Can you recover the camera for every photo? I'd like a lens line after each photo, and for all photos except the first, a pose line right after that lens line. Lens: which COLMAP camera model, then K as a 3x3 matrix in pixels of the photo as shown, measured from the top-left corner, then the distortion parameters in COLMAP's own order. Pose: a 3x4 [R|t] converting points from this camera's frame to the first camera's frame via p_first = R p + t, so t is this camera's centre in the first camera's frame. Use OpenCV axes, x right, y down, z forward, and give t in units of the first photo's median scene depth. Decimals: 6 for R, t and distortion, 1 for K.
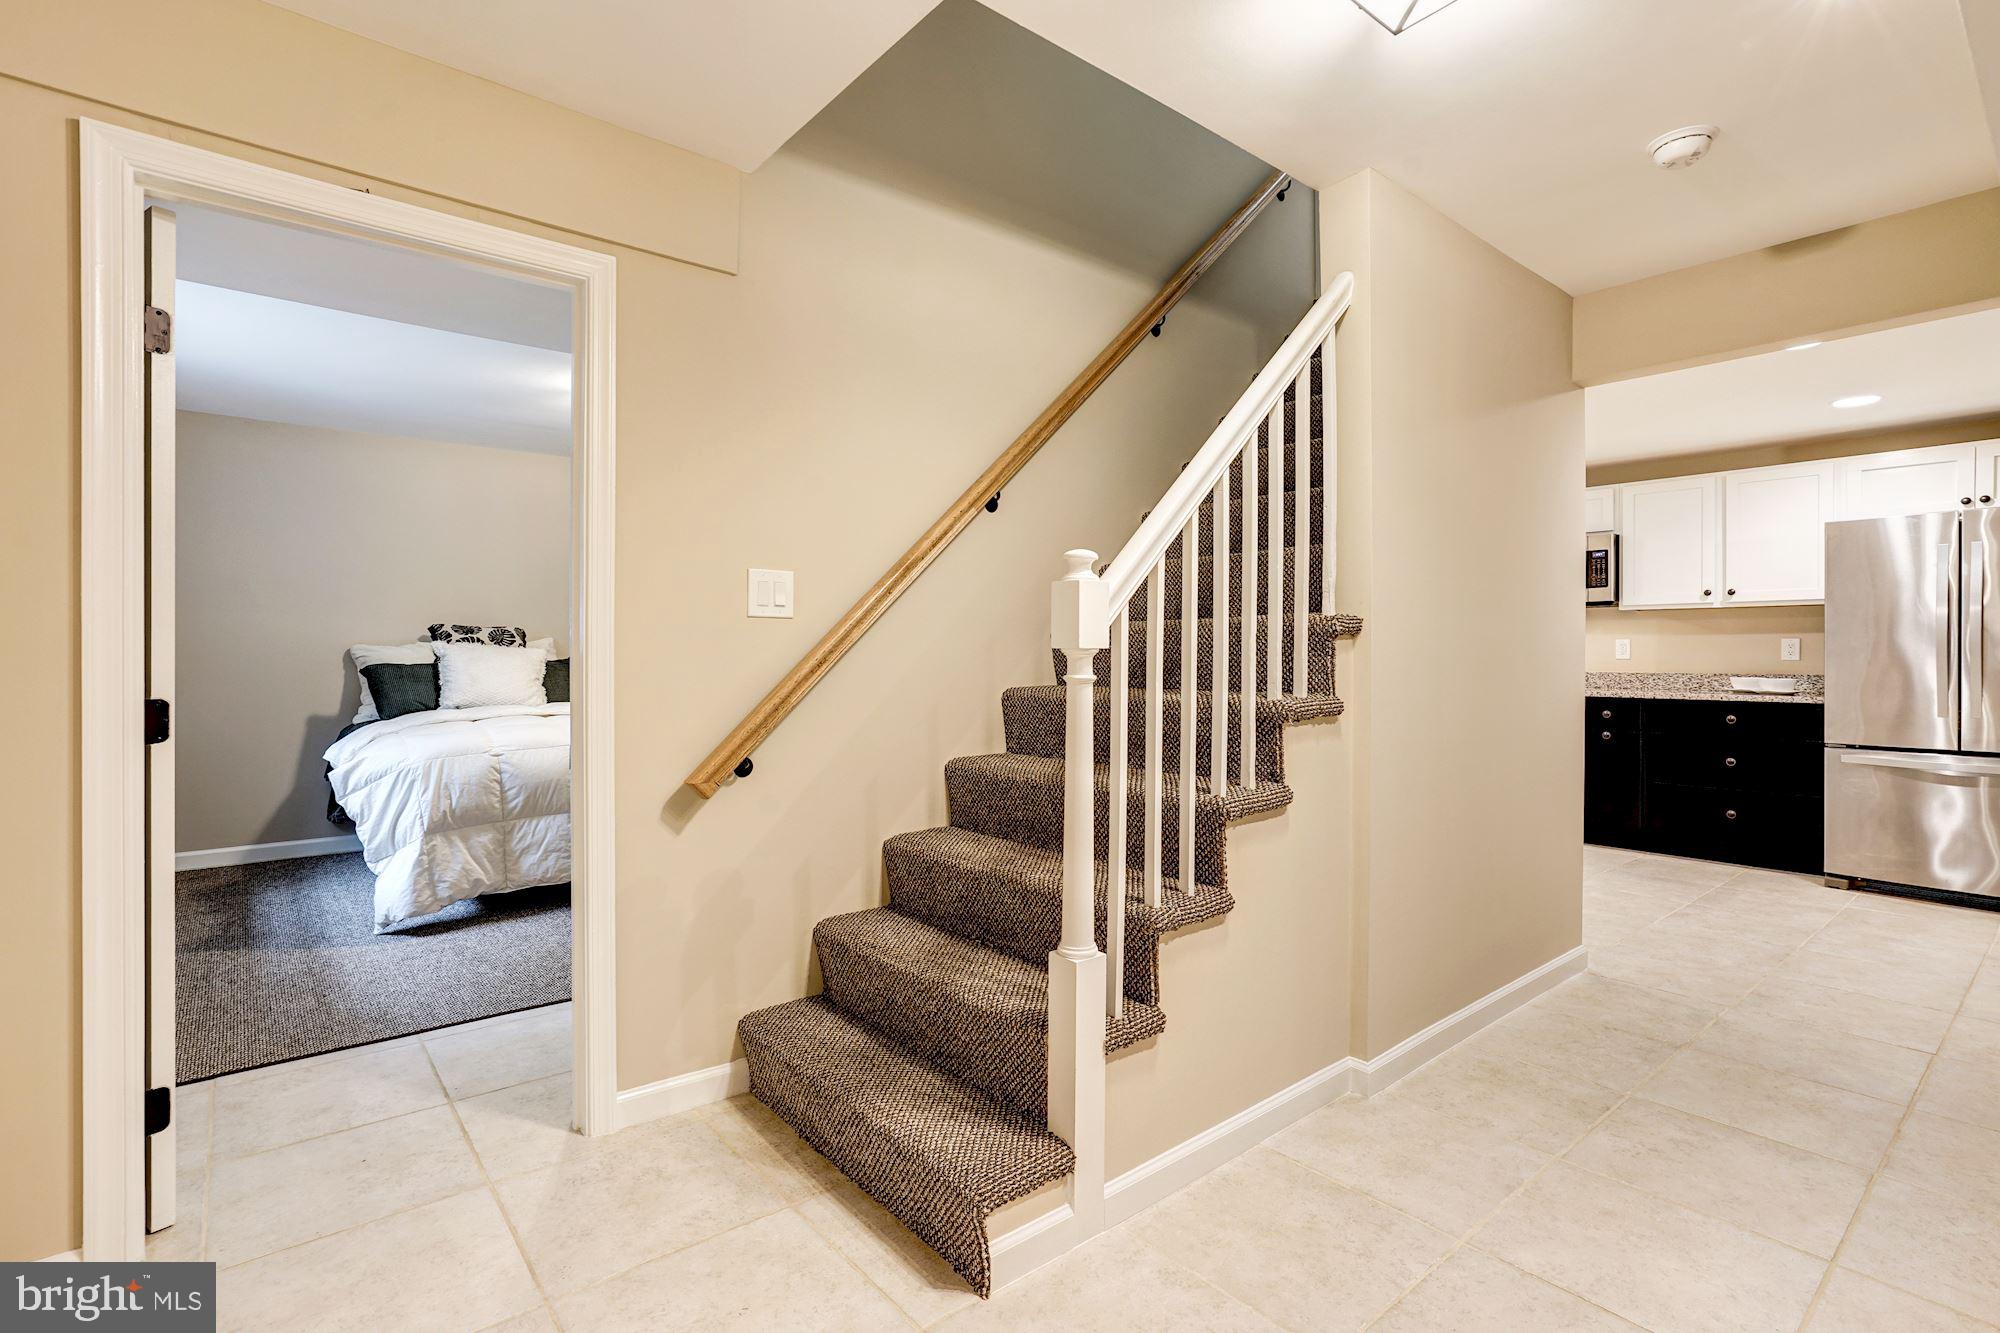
lens RADIAL K [[940.3, 0, 997.9], [0, 940.3, 652.3], [0, 0, 1]] dist [-0.001238, 0.003246]
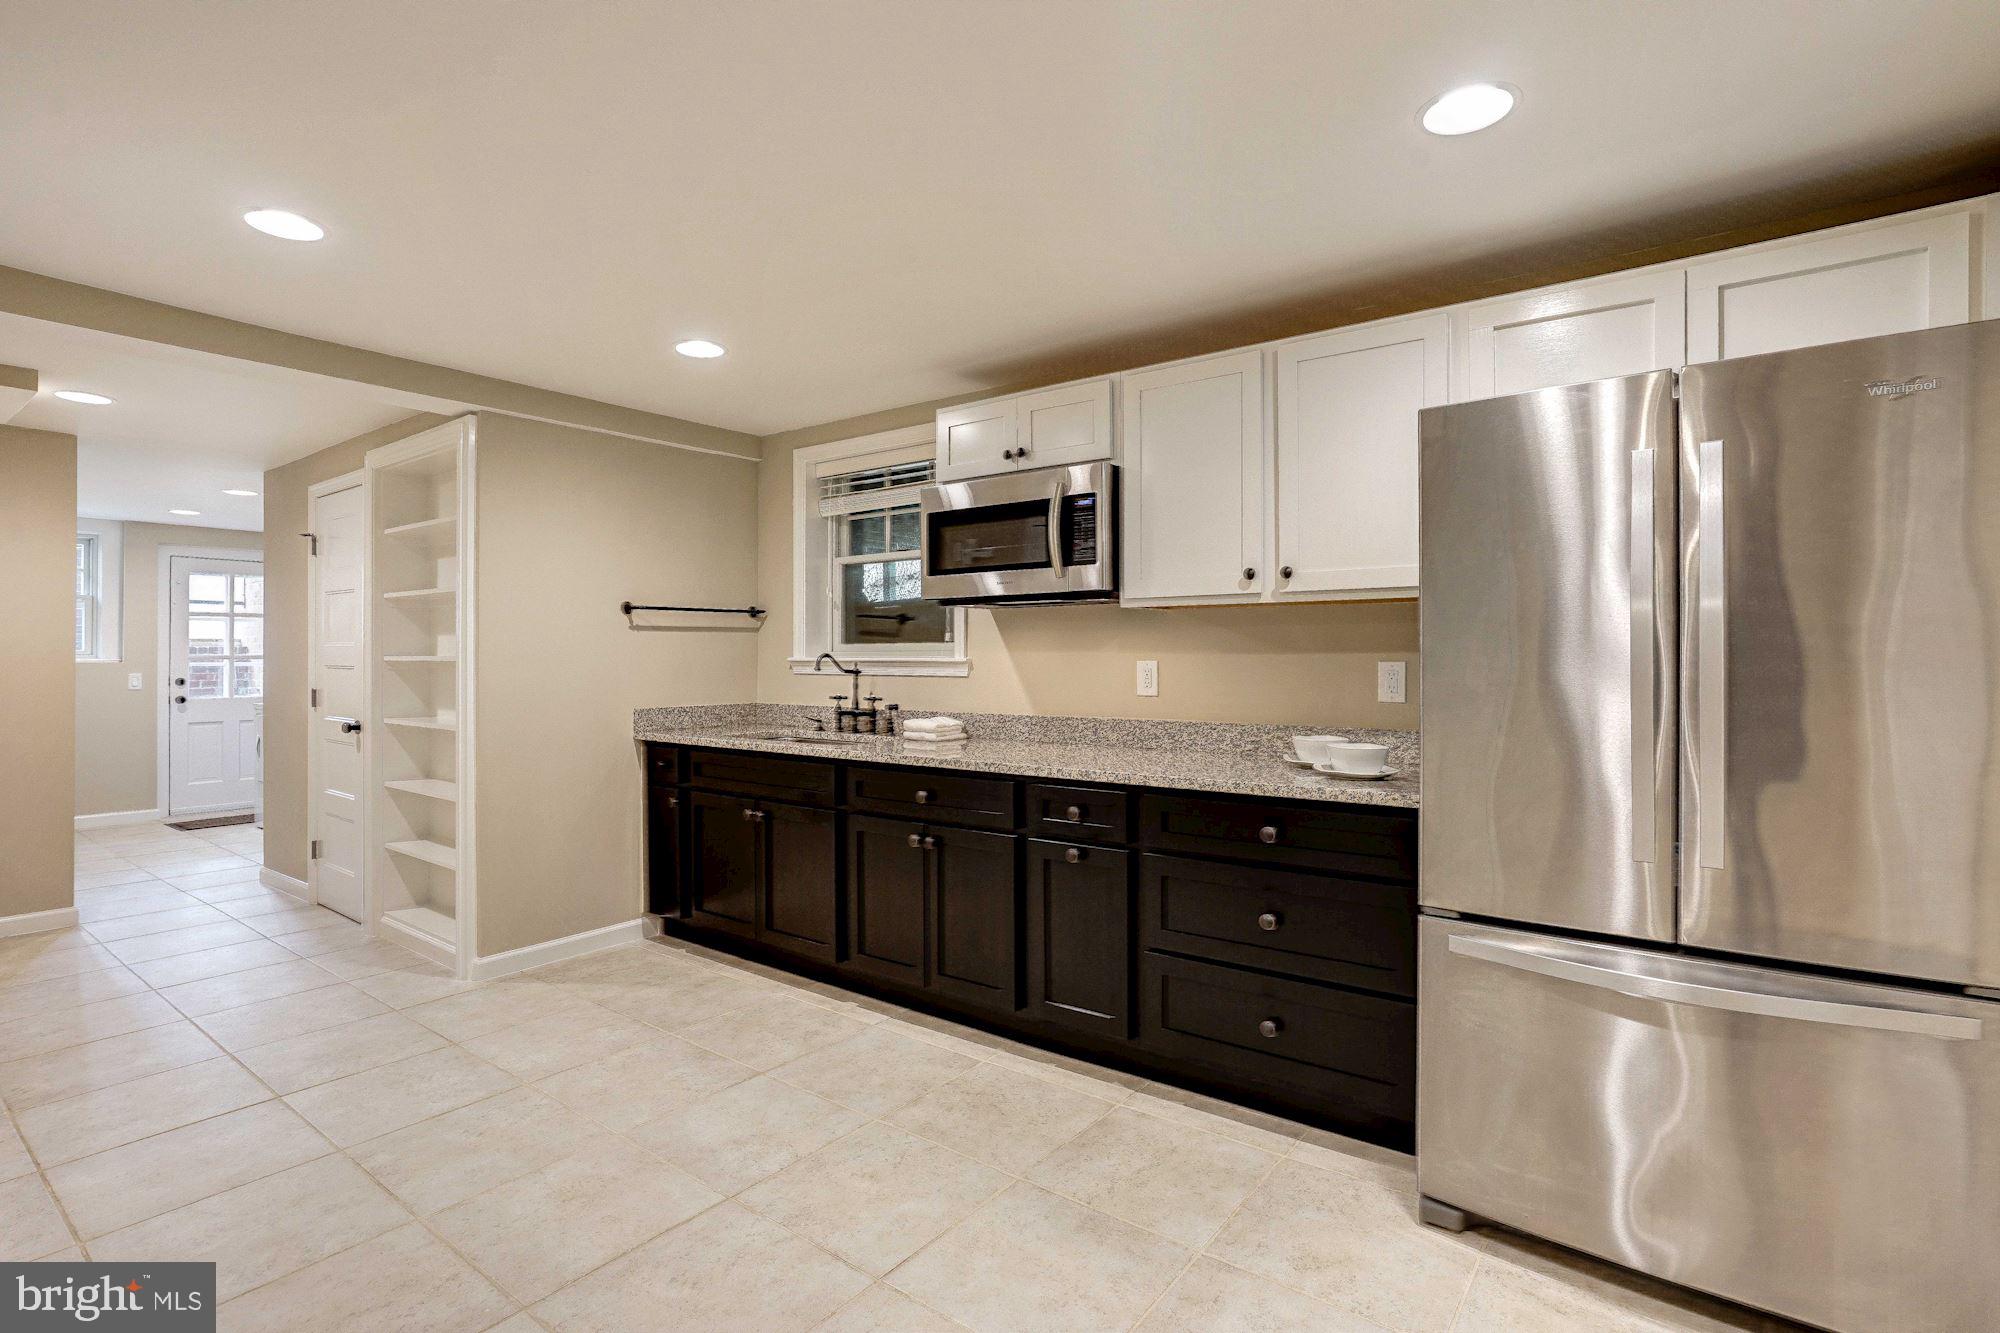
lens RADIAL K [[940.3, 0, 1003.6], [0, 940.3, 664.9], [0, 0, 1]] dist [-0.001238, 0.003246]
pose [[0.975182, -0.002393, 0.221392, 0.549644], [0.001019, 0.999979, 0.006323, -0.018198], [-0.221403, -0.005940, 0.975164, 0.568542]]
